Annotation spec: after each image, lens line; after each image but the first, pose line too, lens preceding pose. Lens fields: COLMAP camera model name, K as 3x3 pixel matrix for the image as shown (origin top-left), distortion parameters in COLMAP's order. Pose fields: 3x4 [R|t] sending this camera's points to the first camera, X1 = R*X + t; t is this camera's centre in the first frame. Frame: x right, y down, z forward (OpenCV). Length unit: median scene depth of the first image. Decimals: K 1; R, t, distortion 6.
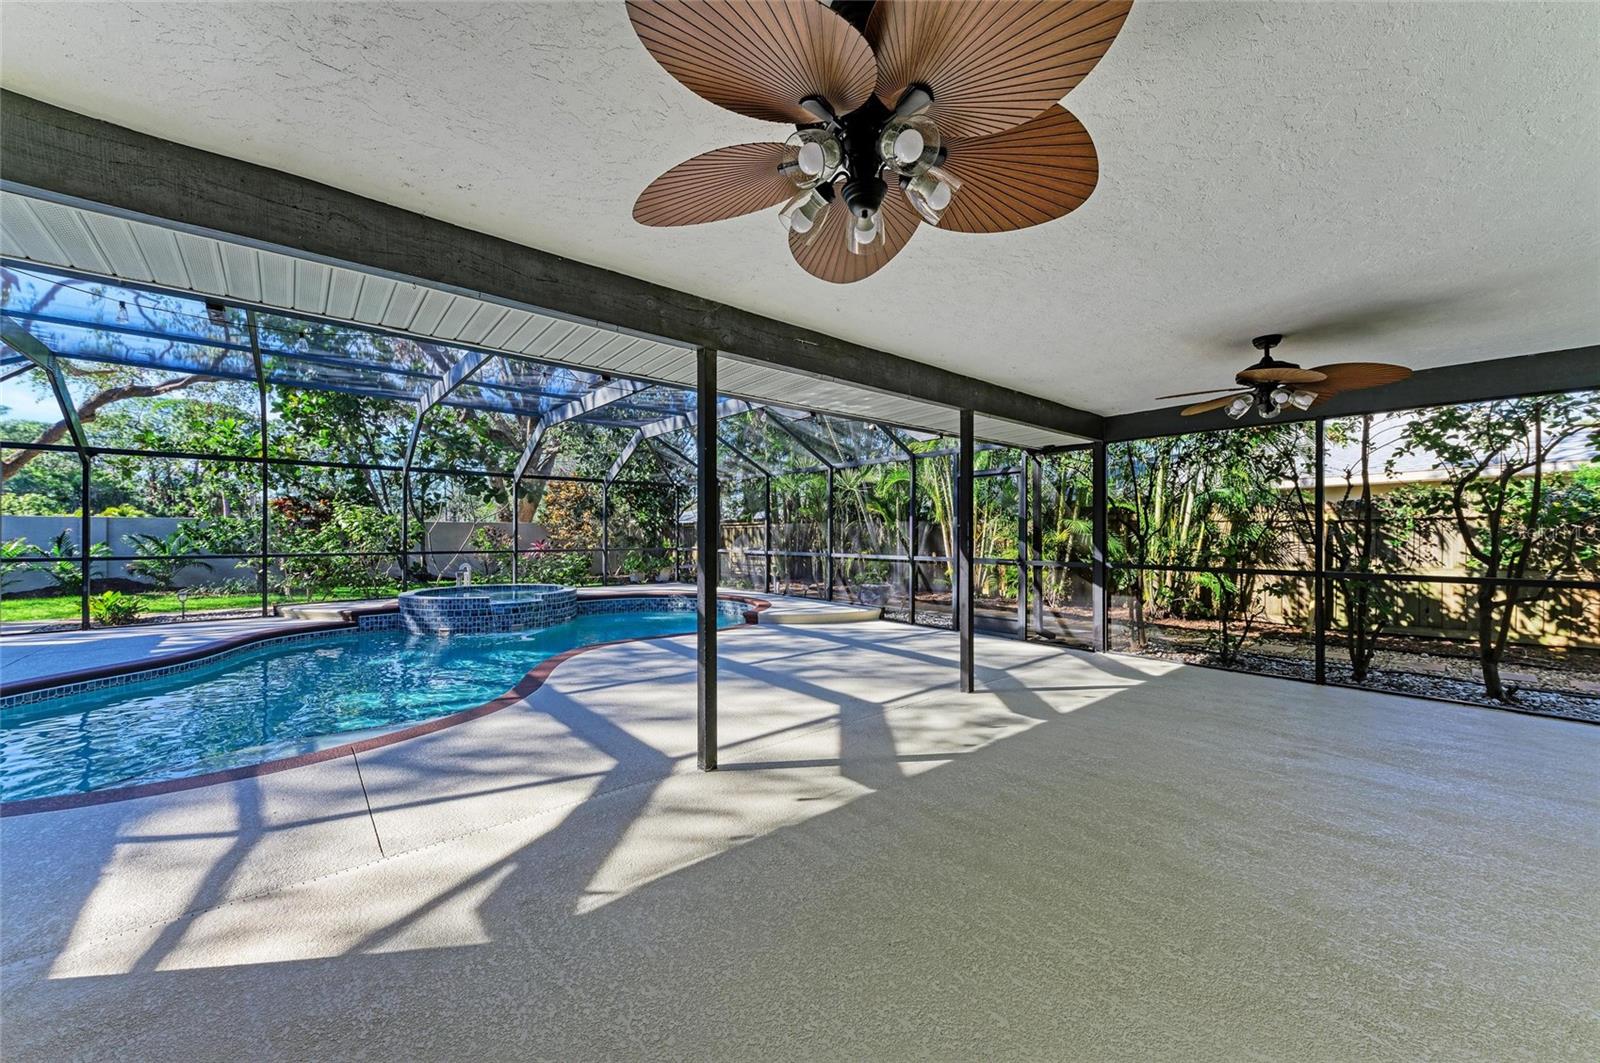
lens RADIAL K [[621.9, 0, 800.3], [0, 621.9, 536.0], [0, 0, 1]] dist [0.015398, -0.004914]
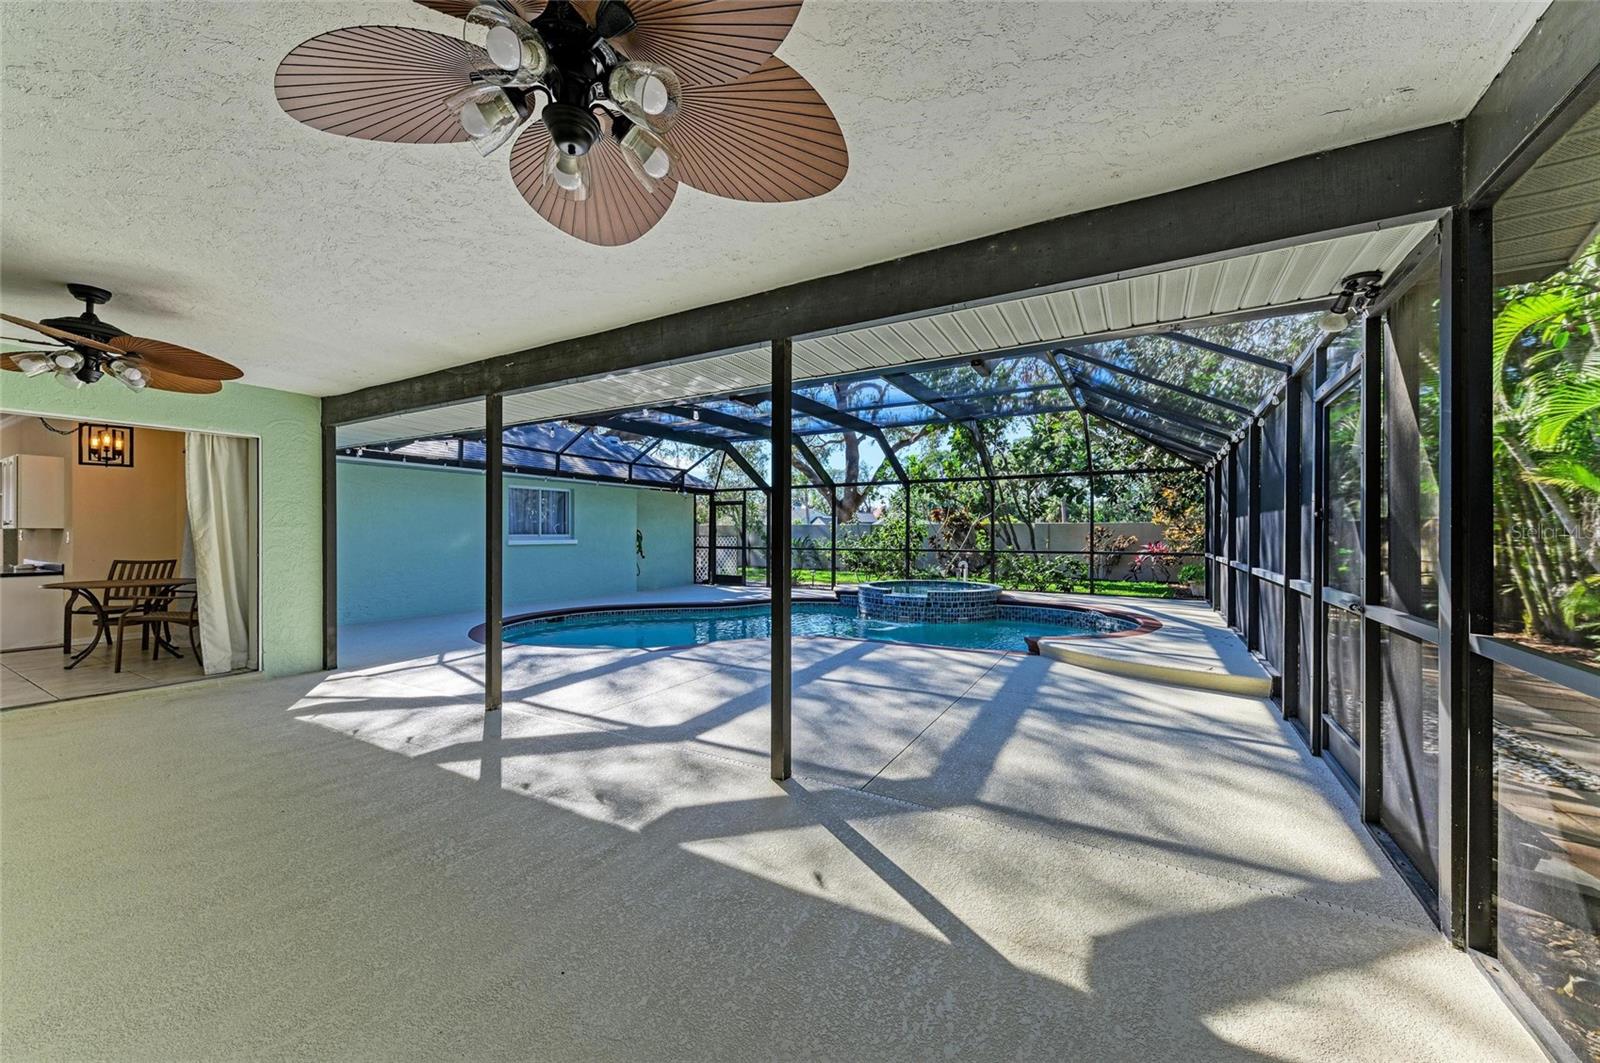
lens RADIAL K [[621.9, 0, 800.3], [0, 621.9, 536.0], [0, 0, 1]] dist [0.015398, -0.004914]
pose [[0.289793, 0.010858, -0.957028, 1.100567], [0.006755, 0.999888, 0.013389, -0.012043], [0.957065, -0.010345, 0.289687, 1.033295]]
